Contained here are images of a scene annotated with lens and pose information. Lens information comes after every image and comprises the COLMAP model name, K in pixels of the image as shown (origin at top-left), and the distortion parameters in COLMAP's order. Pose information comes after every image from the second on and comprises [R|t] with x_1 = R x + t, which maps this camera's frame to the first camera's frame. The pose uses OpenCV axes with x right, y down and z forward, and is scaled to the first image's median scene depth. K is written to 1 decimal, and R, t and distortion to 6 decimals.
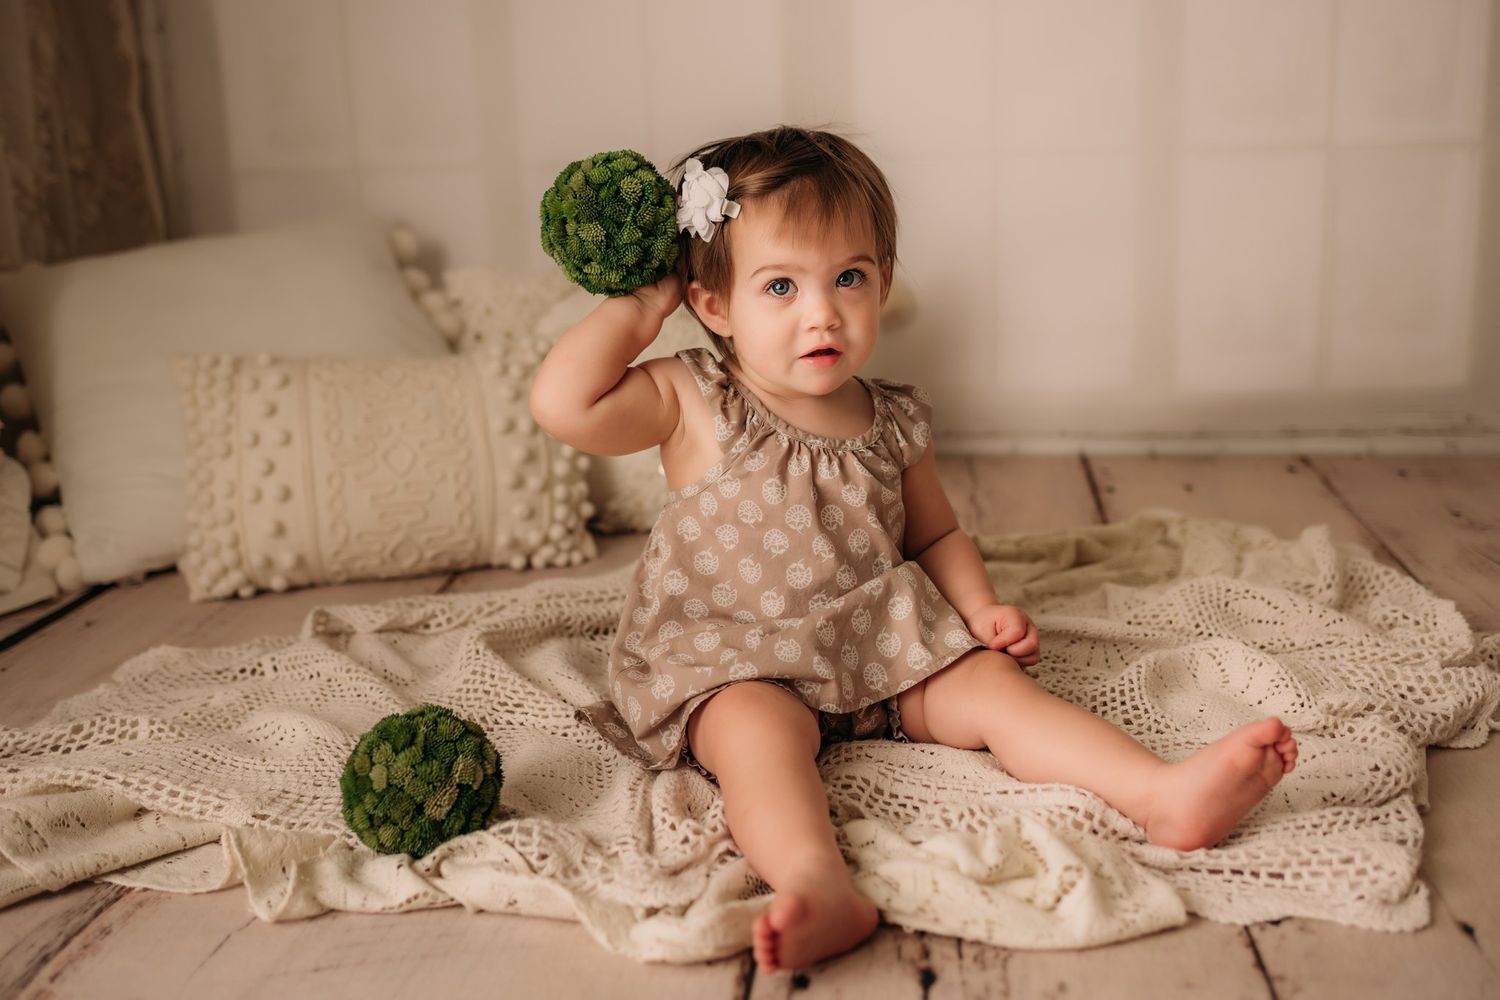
lens RADIAL K [[1400.9, 0, 734.9], [0, 1400.9, 519.9], [0, 0, 1]] dist [0.001359, -0.009157]
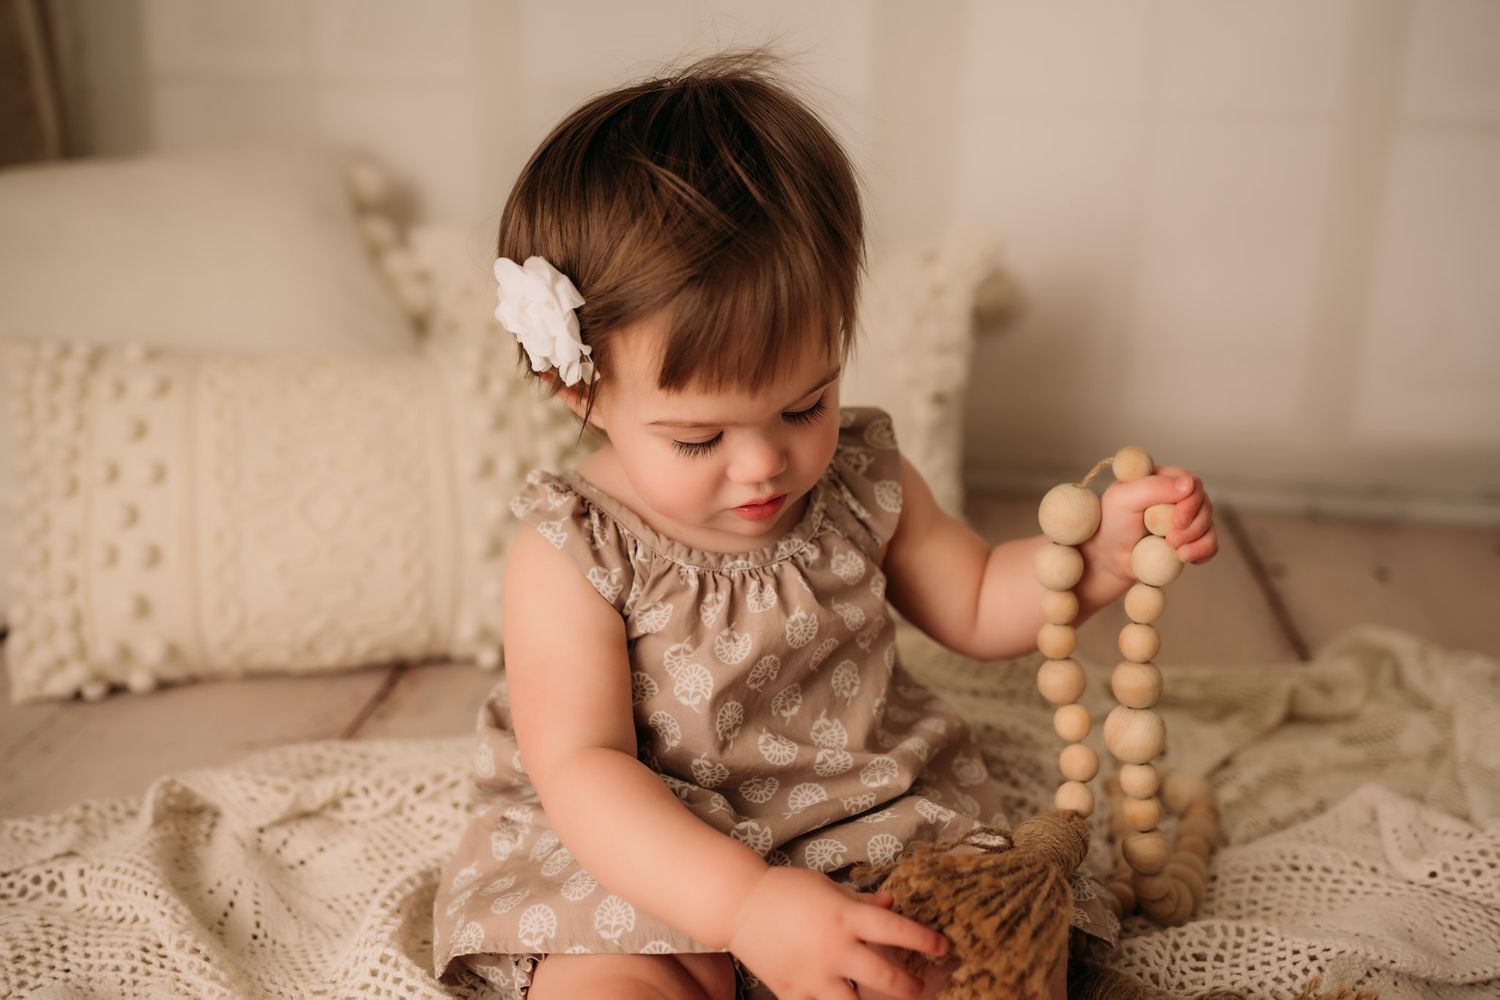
lens RADIAL K [[1400.9, 0, 734.9], [0, 1400.9, 519.9], [0, 0, 1]] dist [0.001359, -0.009157]
pose [[0.998151, 0.059856, 0.010563, -0.045061], [-0.060302, 0.996987, 0.048787, -0.087392], [-0.007611, -0.049334, 0.998753, 0.315332]]
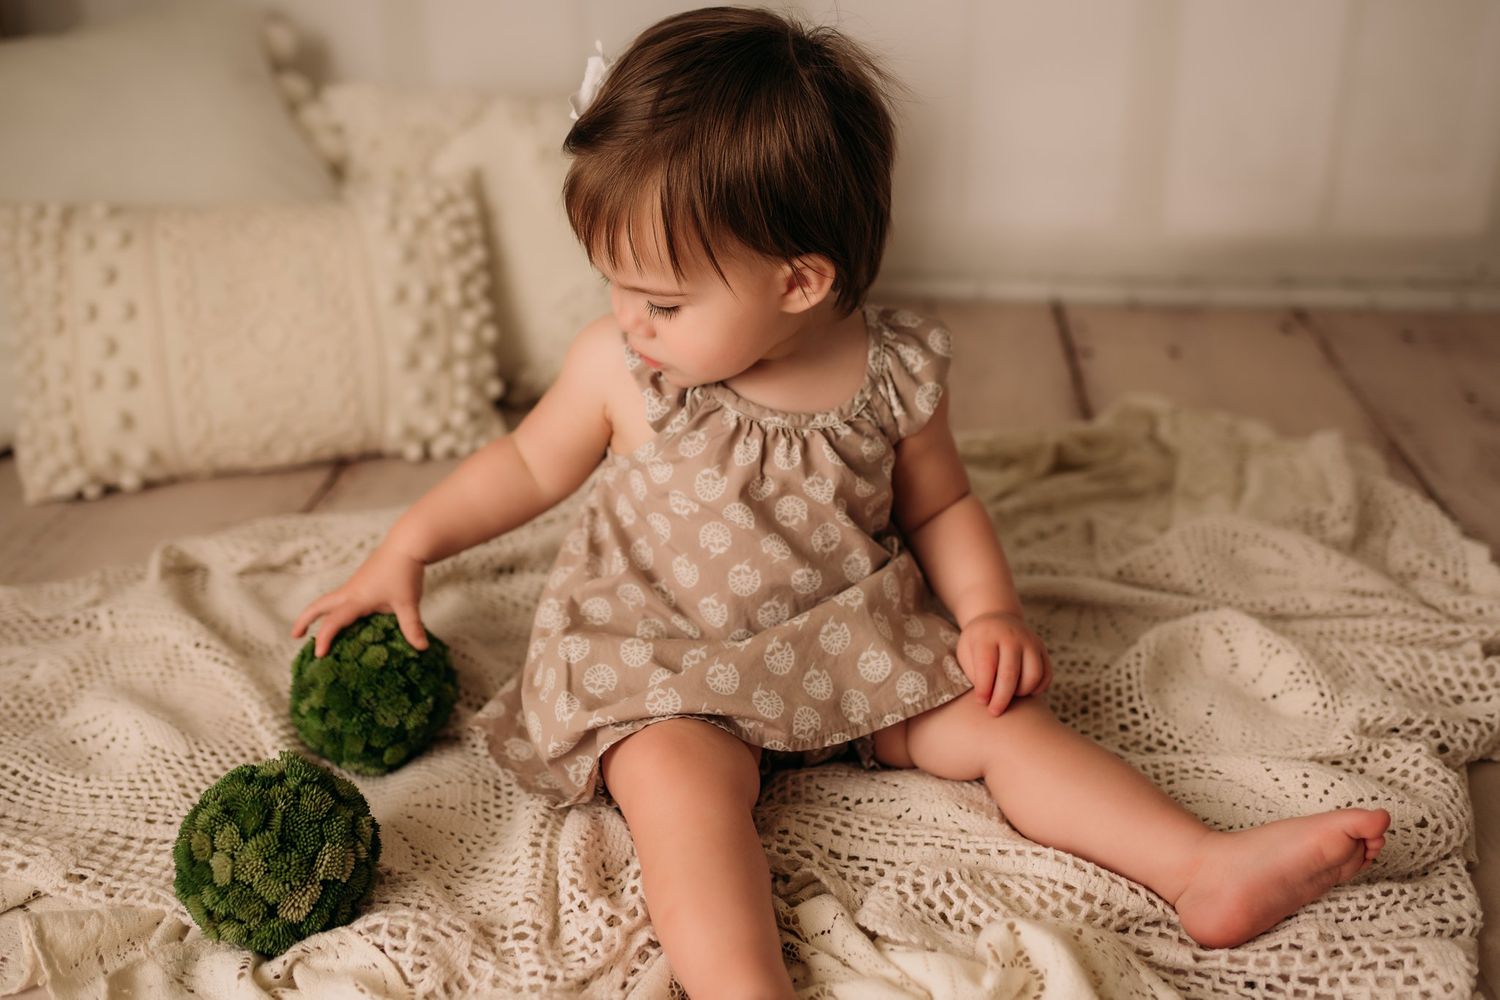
lens RADIAL K [[1421.9, 0, 729.4], [0, 1421.9, 498.6], [0, 0, 1]] dist [-0.001728, 0.001144]
pose [[0.998977, 0.009945, 0.044111, 0.001381], [-0.016893, 0.986963, 0.160057, -0.091067], [-0.041944, -0.160639, 0.986122, 0.130151]]
